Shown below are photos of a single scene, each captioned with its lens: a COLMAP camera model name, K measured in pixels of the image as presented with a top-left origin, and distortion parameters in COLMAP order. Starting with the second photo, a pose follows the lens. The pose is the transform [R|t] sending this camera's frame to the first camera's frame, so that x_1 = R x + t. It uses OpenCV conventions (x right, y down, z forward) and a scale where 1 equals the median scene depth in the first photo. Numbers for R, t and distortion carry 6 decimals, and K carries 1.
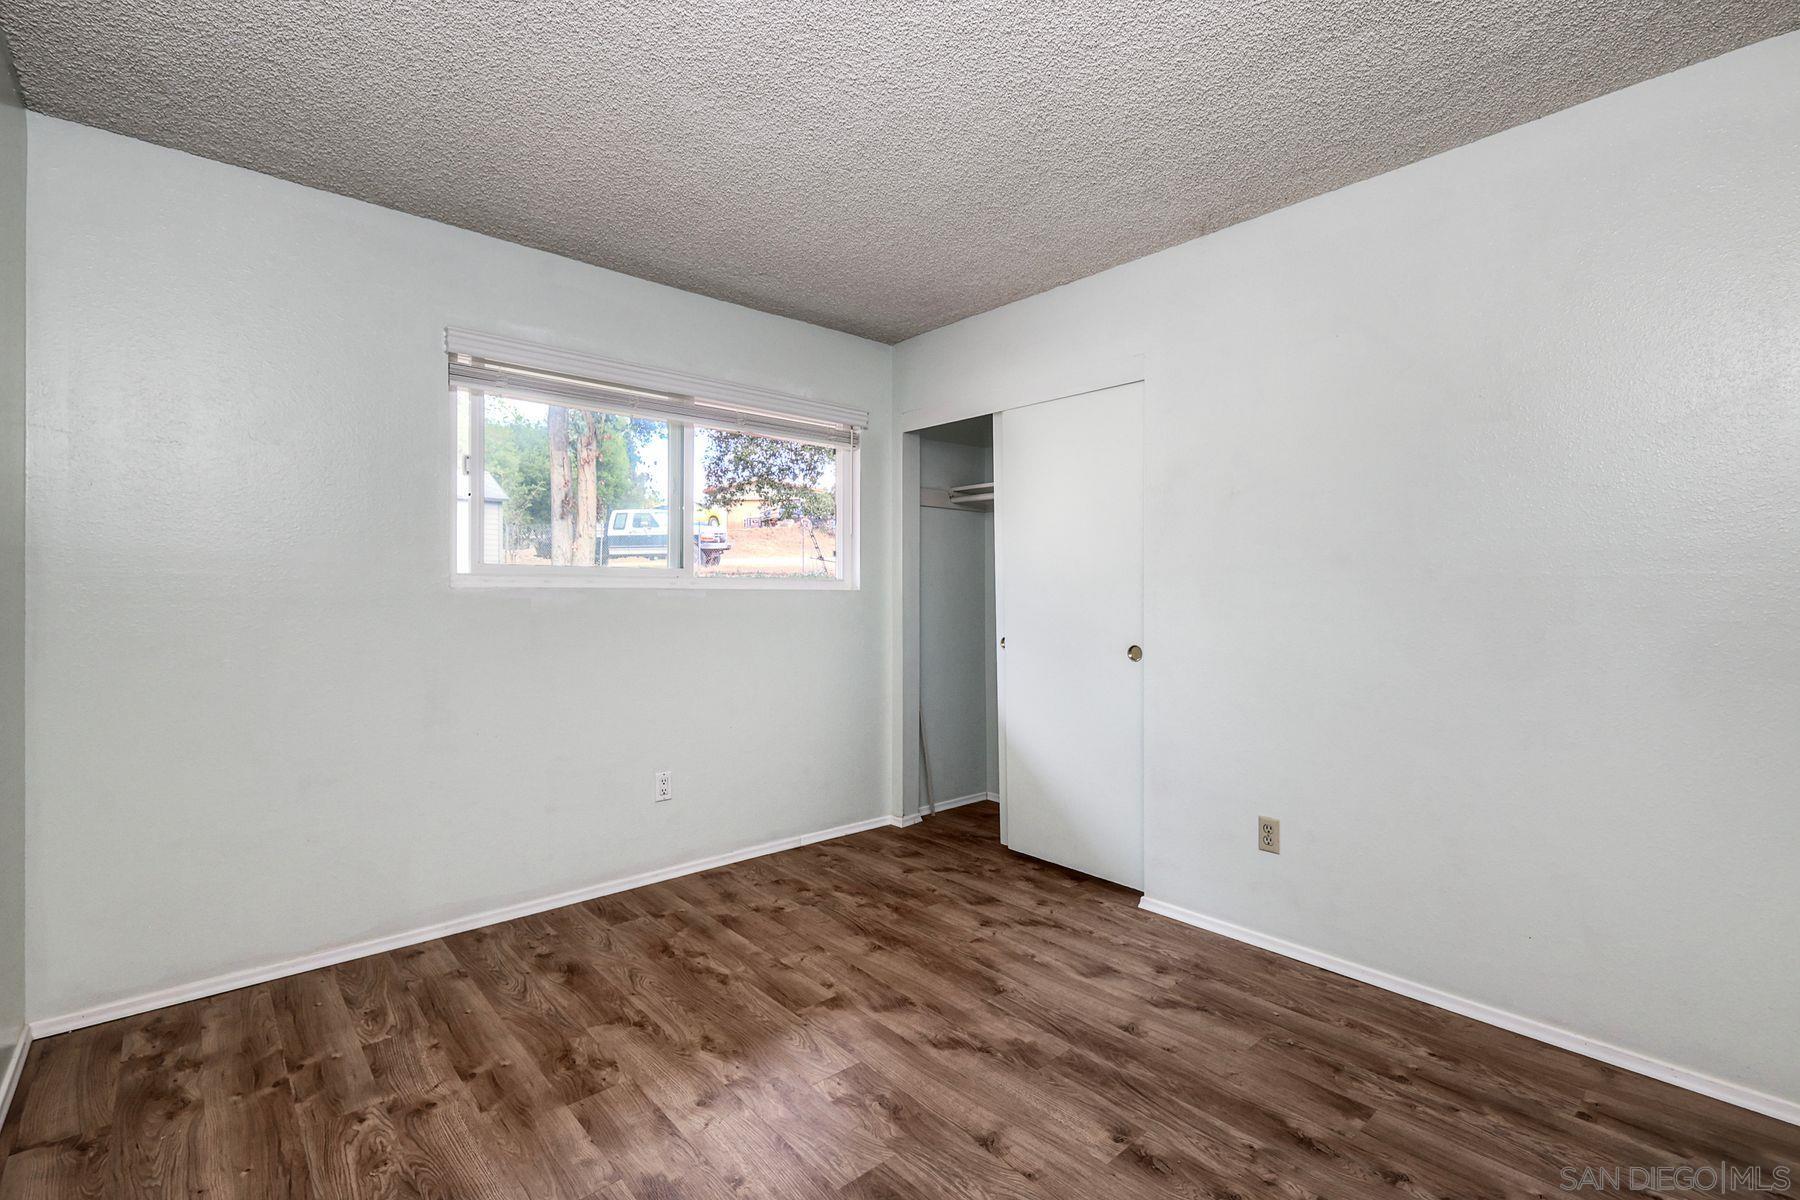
lens RADIAL K [[794.3, 0, 906.7], [0, 794.3, 598.3], [0, 0, 1]] dist [0.004762, -0.000417]
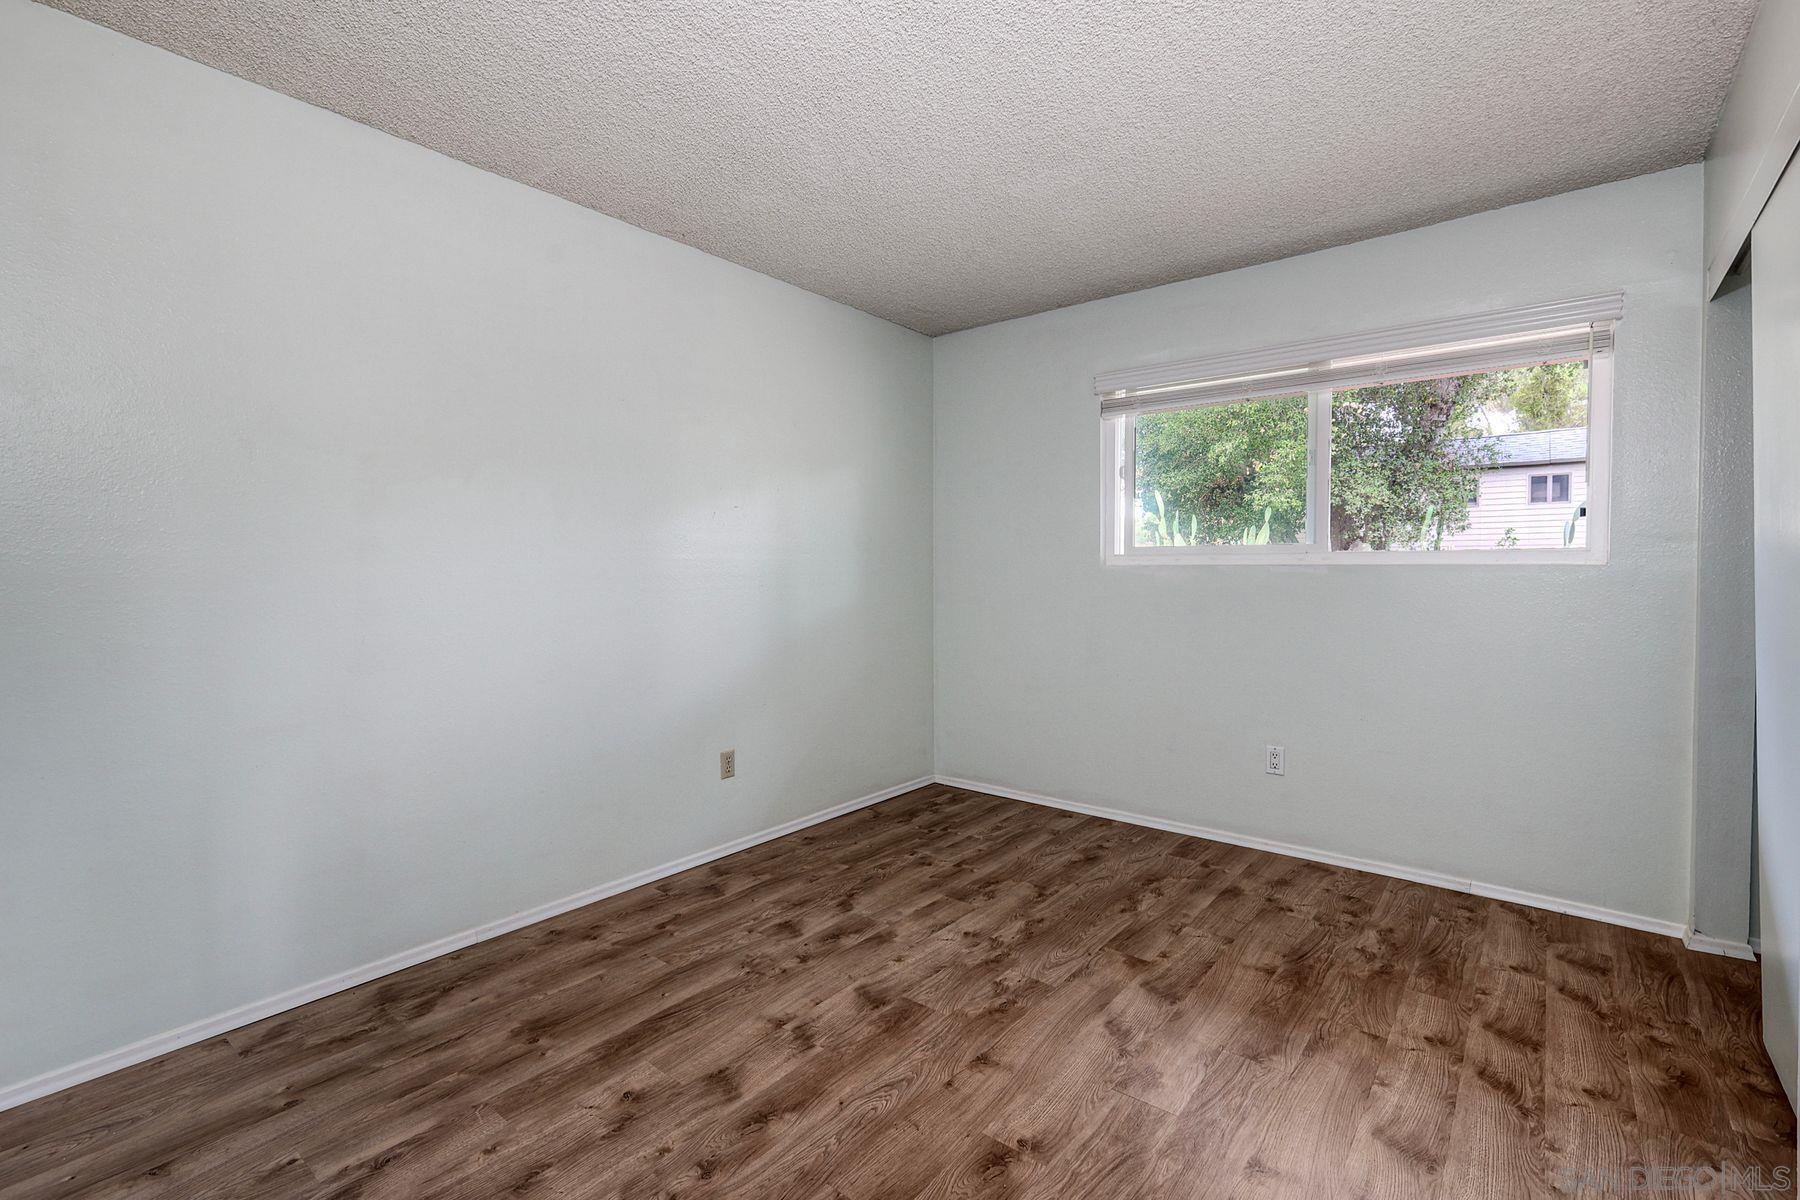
lens RADIAL K [[794.3, 0, 909.8], [0, 794.3, 588.0], [0, 0, 1]] dist [0.004762, -0.000417]
pose [[0.174652, 0.021020, -0.984406, 0.729809], [-0.005473, 0.999777, 0.020377, -0.001370], [0.984615, 0.001829, 0.174729, 0.438487]]
